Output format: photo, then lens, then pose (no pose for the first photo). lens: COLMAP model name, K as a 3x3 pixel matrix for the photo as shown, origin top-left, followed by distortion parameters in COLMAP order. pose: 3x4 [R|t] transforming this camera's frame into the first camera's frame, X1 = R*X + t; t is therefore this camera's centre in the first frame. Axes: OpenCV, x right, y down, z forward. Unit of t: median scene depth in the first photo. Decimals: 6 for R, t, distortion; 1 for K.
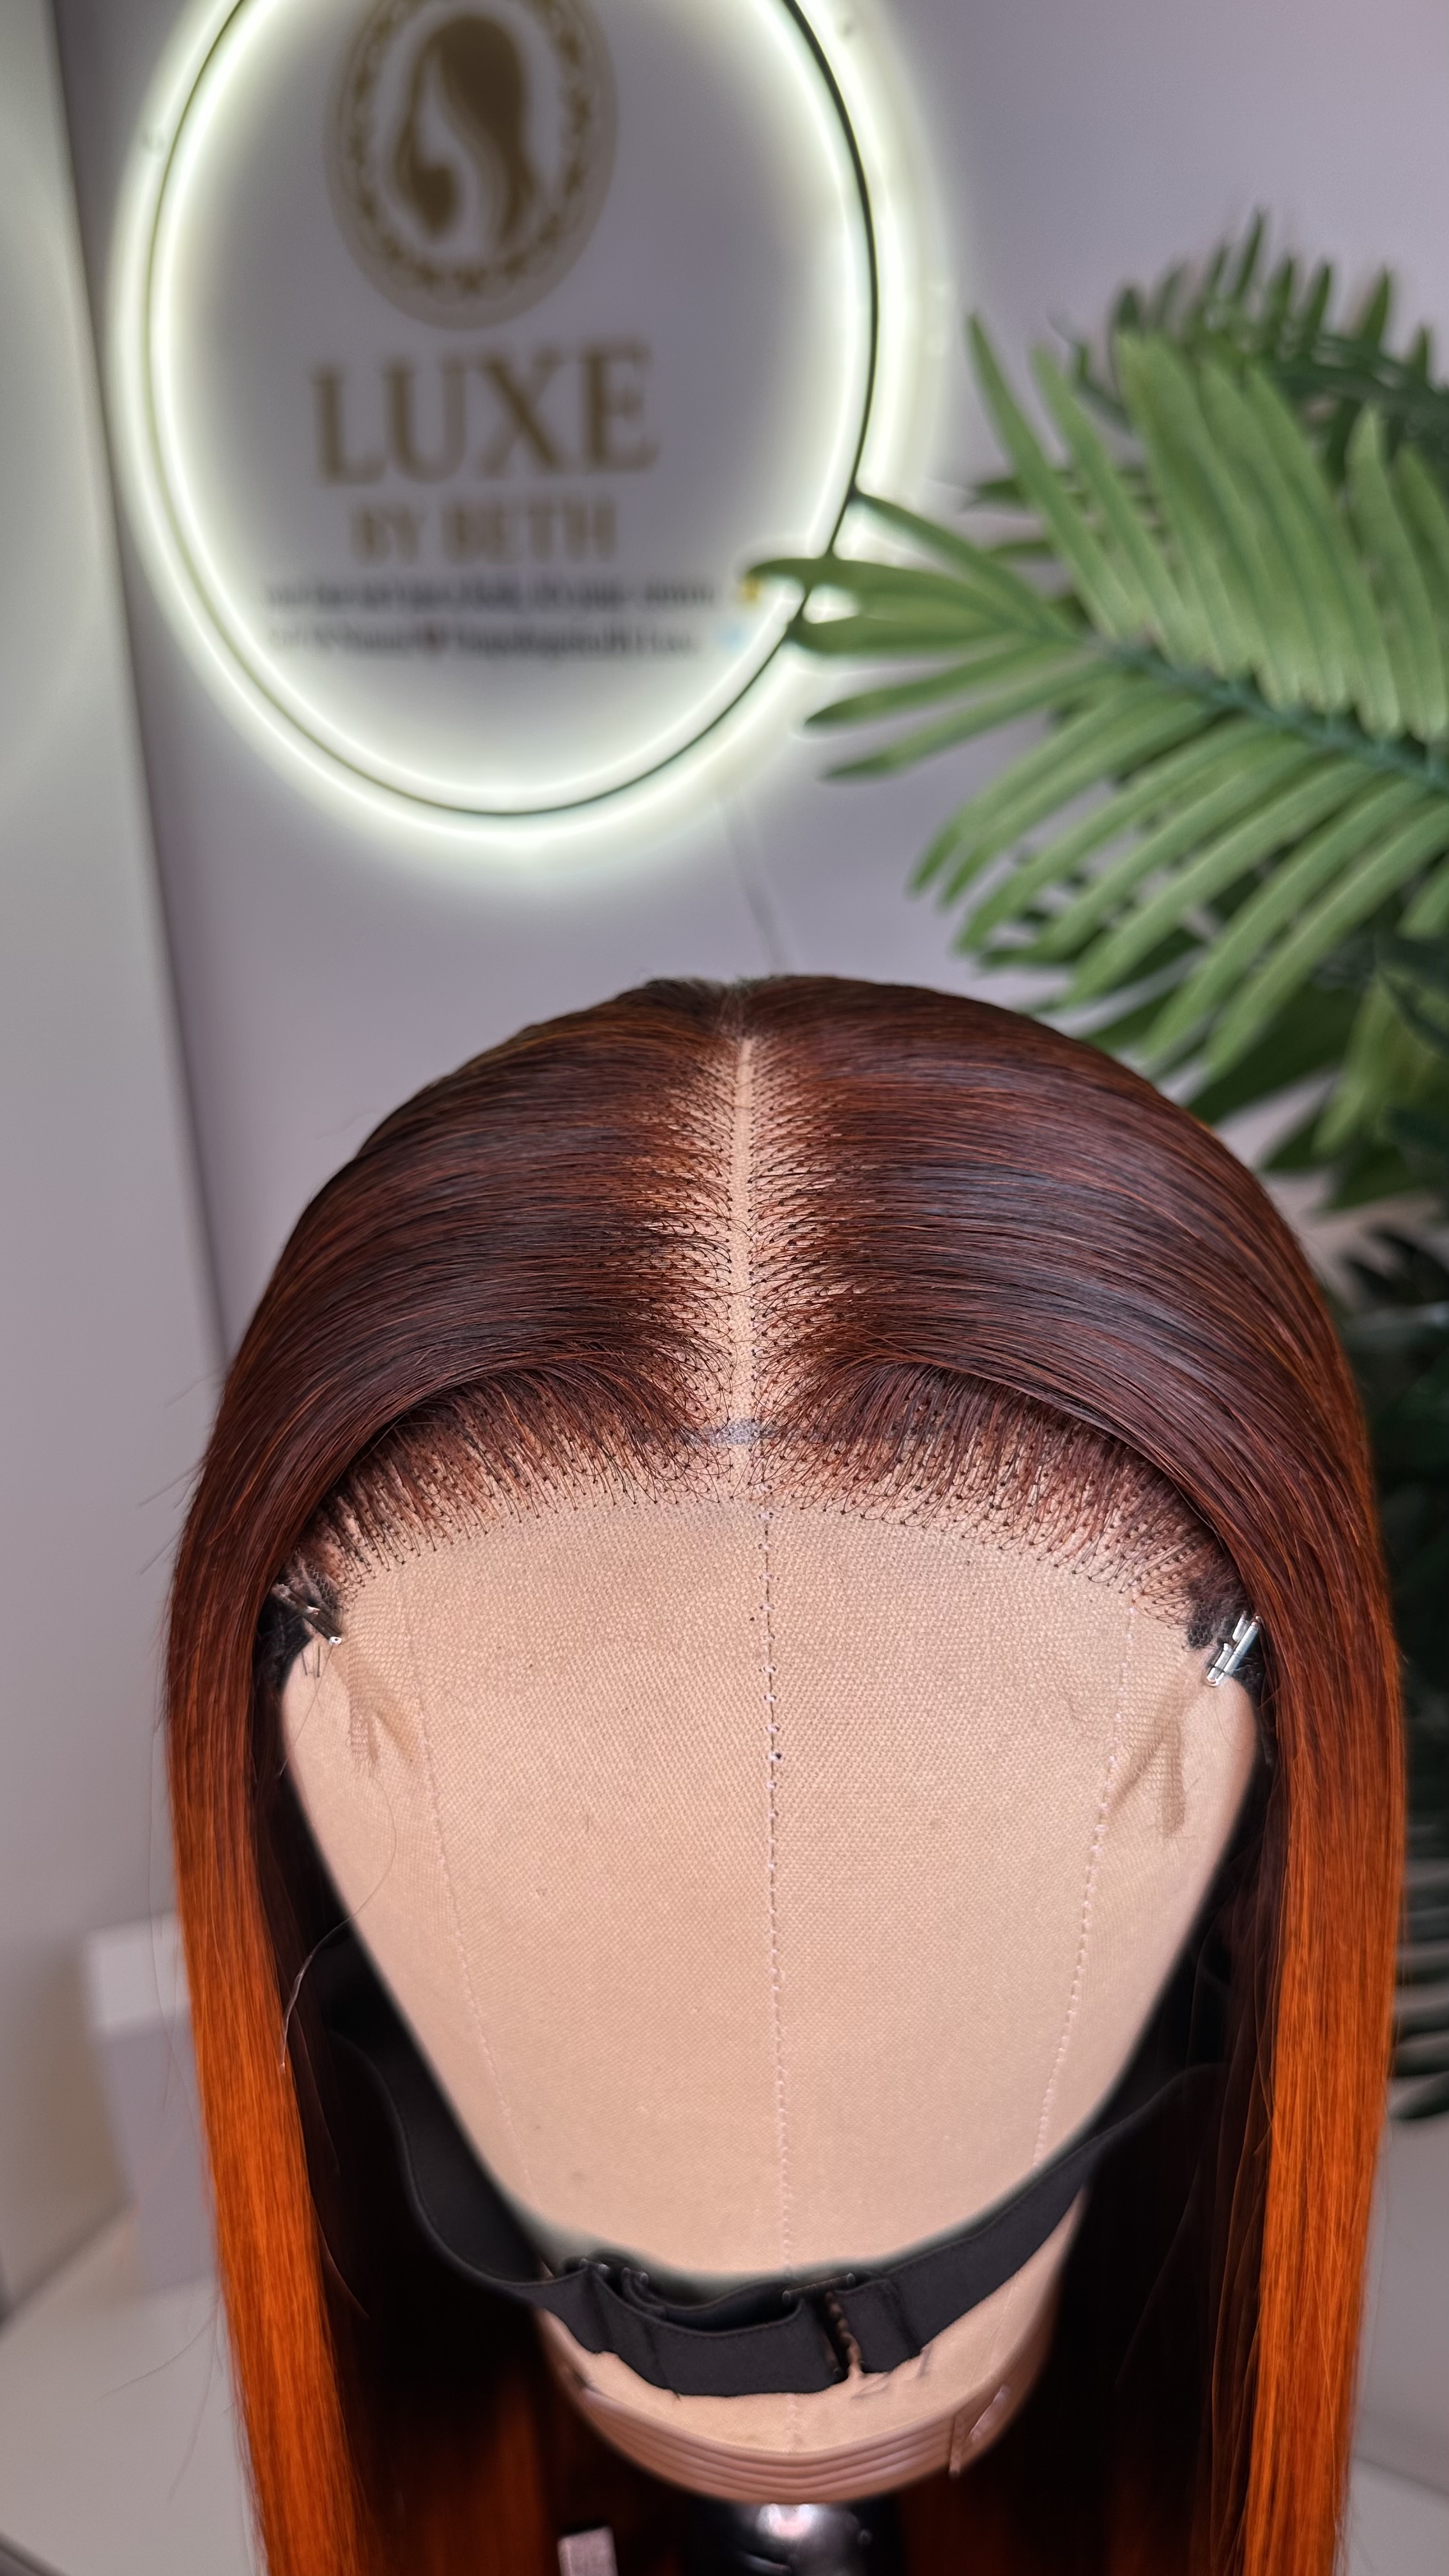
lens RADIAL K [[1945.1, 0, 707.3], [0, 1945.1, 1271.5], [0, 0, 1]] dist [-0.009197, -0.023191]
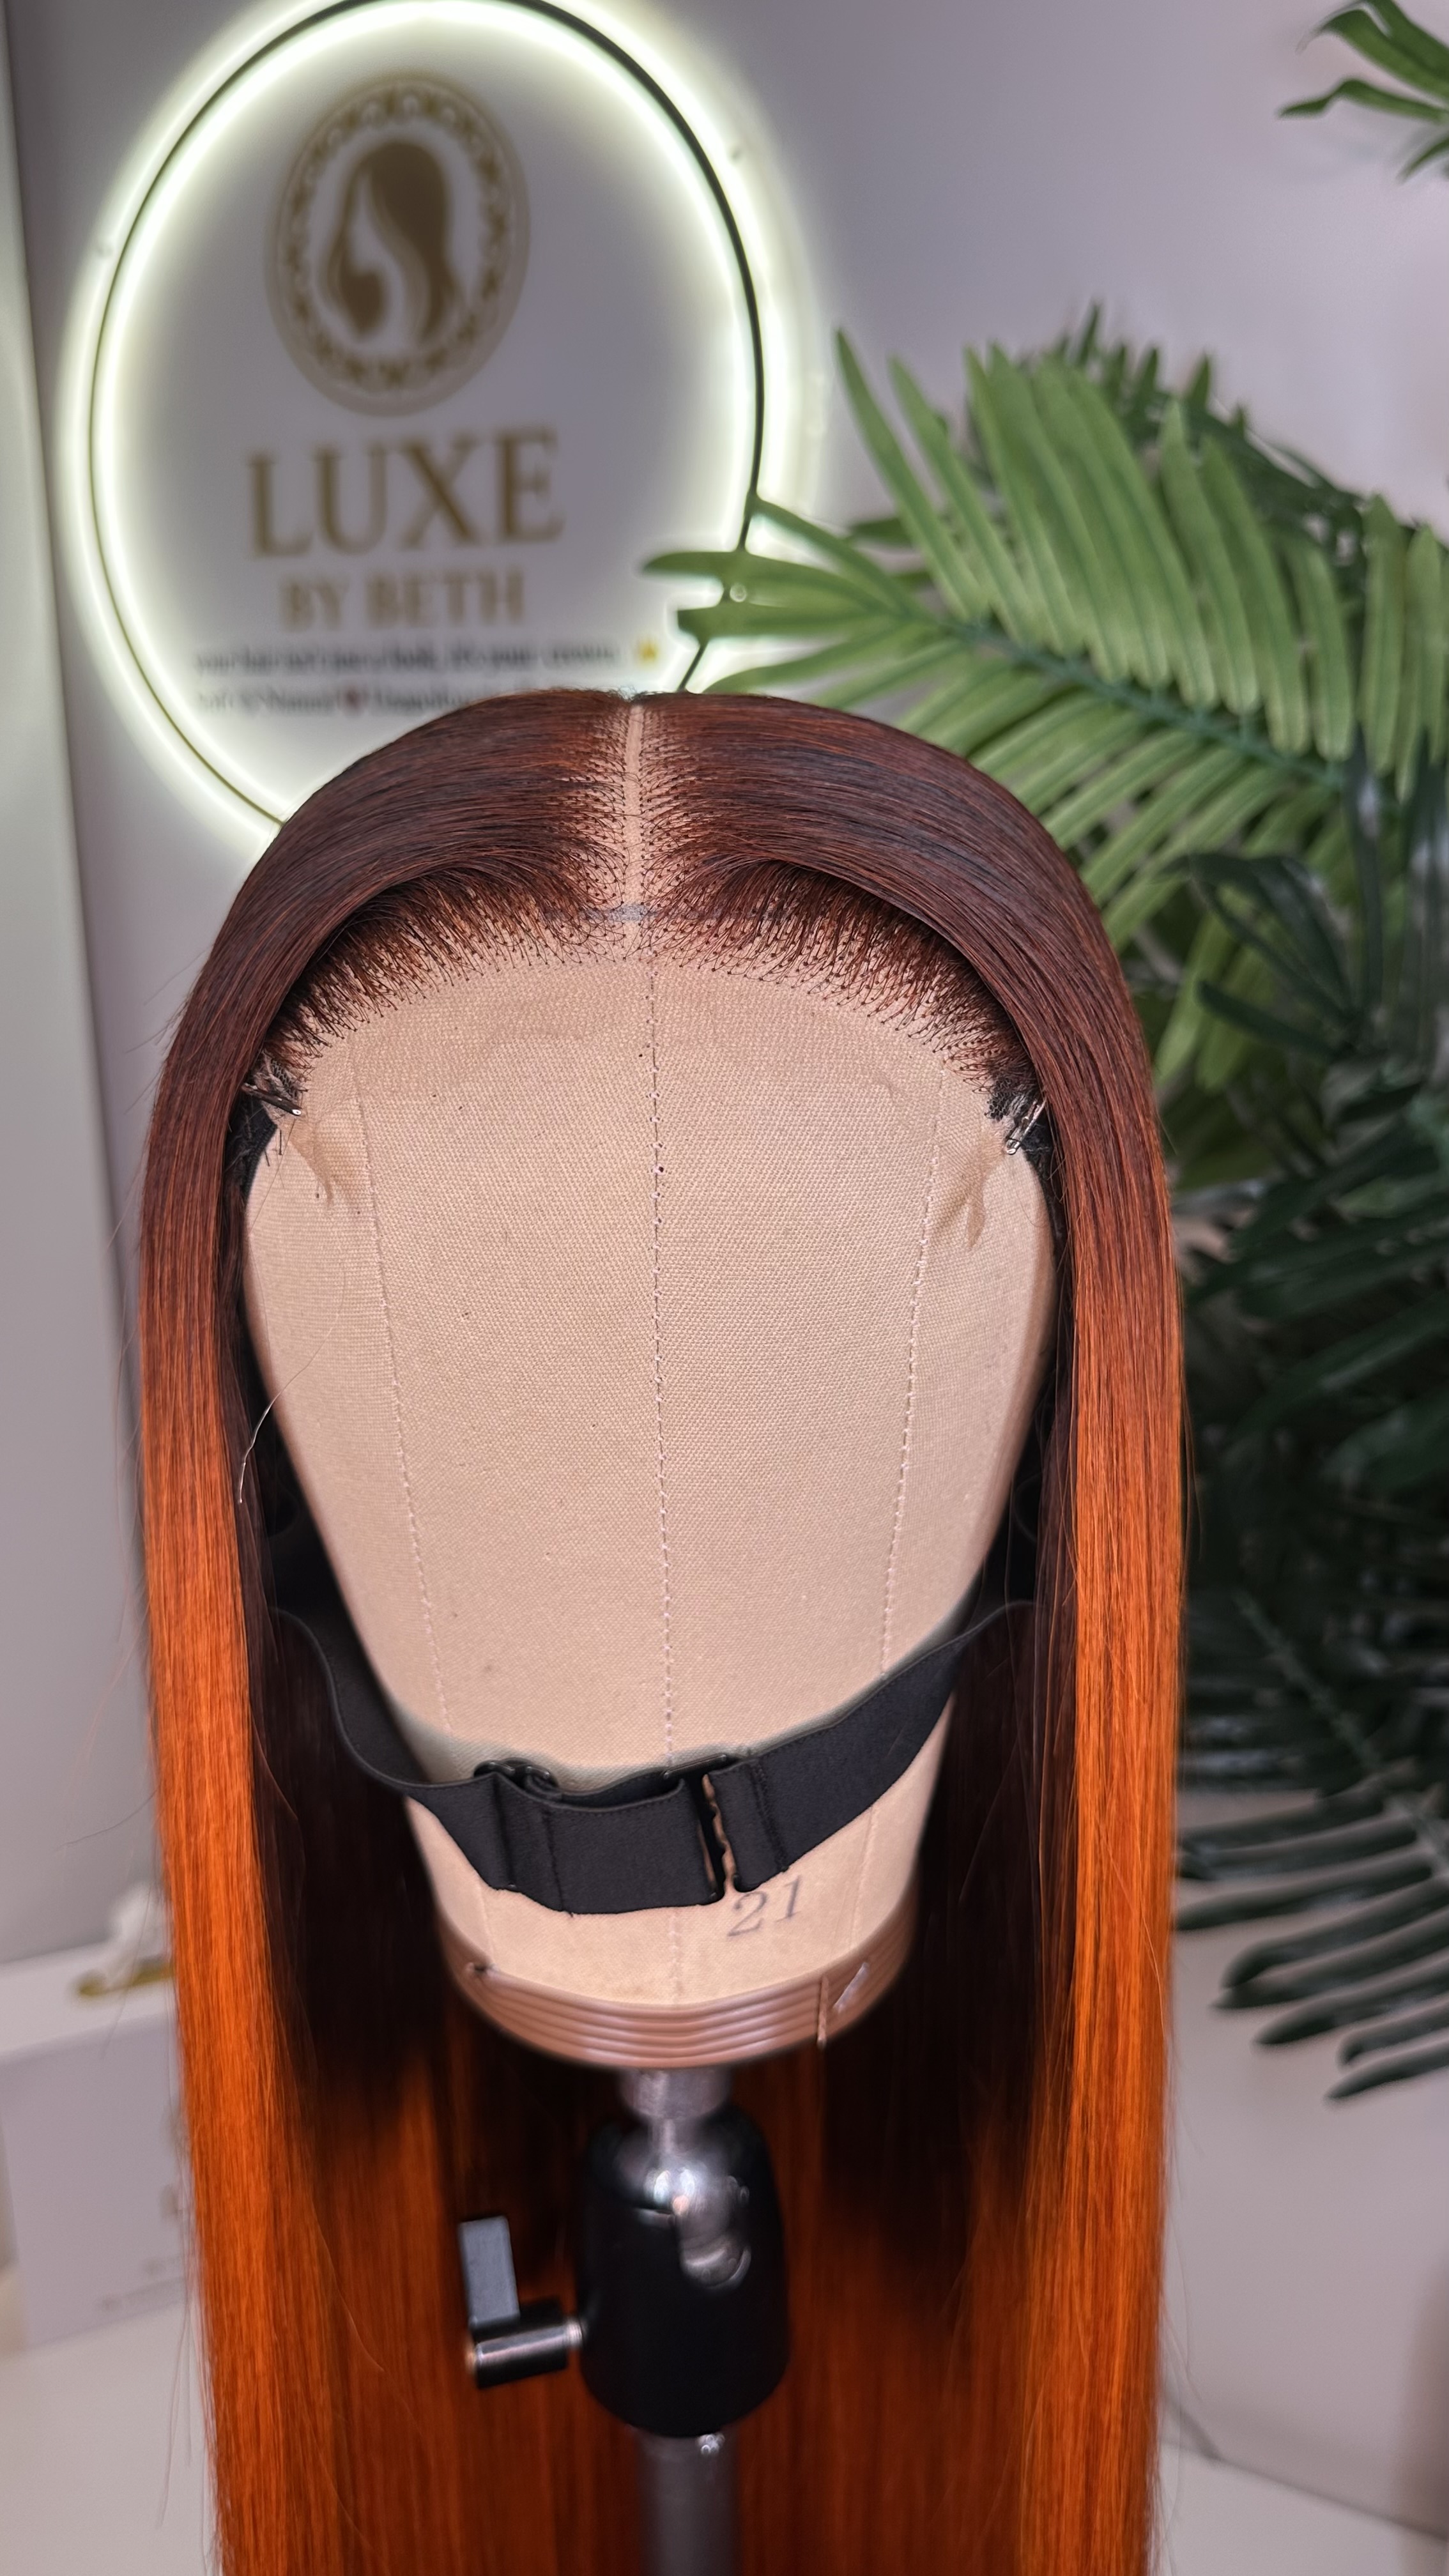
lens RADIAL K [[1945.1, 0, 715.9], [0, 1945.1, 1286.2], [0, 0, 1]] dist [-0.009197, -0.023191]
pose [[0.998368, 0.006598, 0.056726, 0.000723], [-0.001221, 0.995541, -0.094317, 0.168724], [-0.057096, 0.094094, 0.993925, -0.085691]]
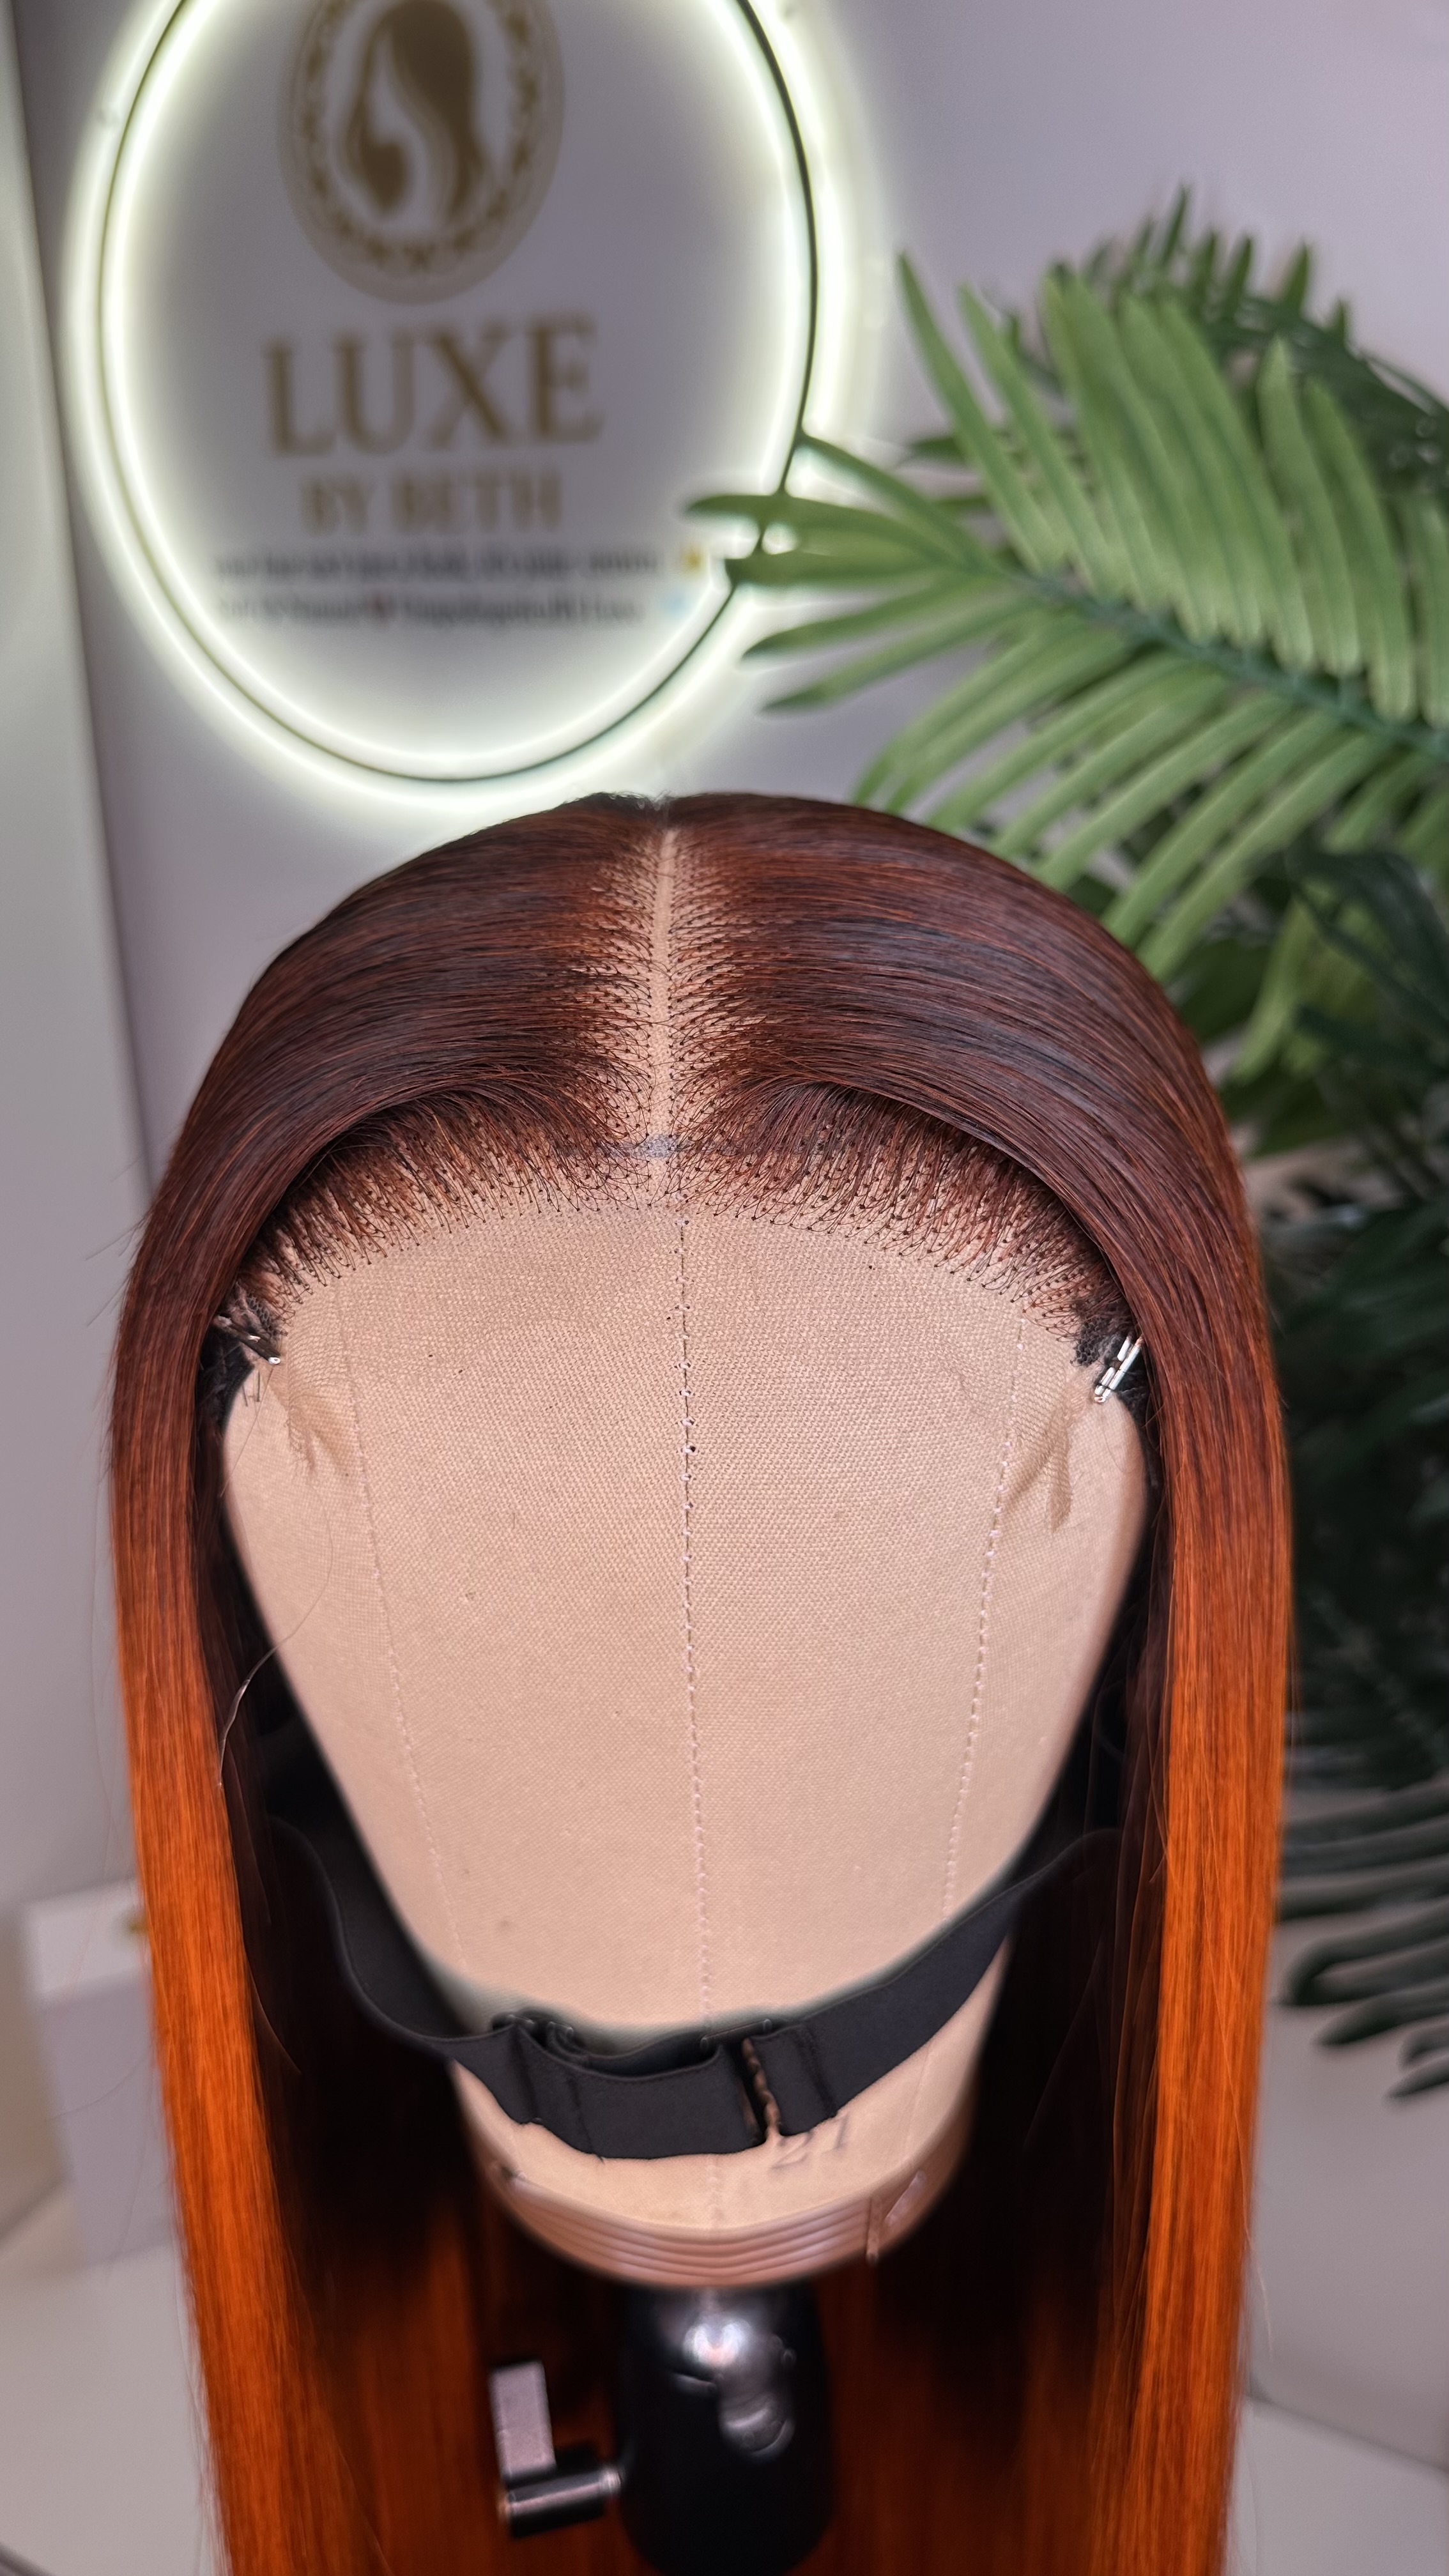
lens RADIAL K [[1945.1, 0, 713.5], [0, 1945.1, 1273.8], [0, 0, 1]] dist [-0.009197, -0.023191]
pose [[0.999544, 0.004010, 0.029938, 0.006068], [-0.003514, 0.999856, -0.016621, 0.065128], [-0.030000, 0.016508, 0.999414, -0.024133]]
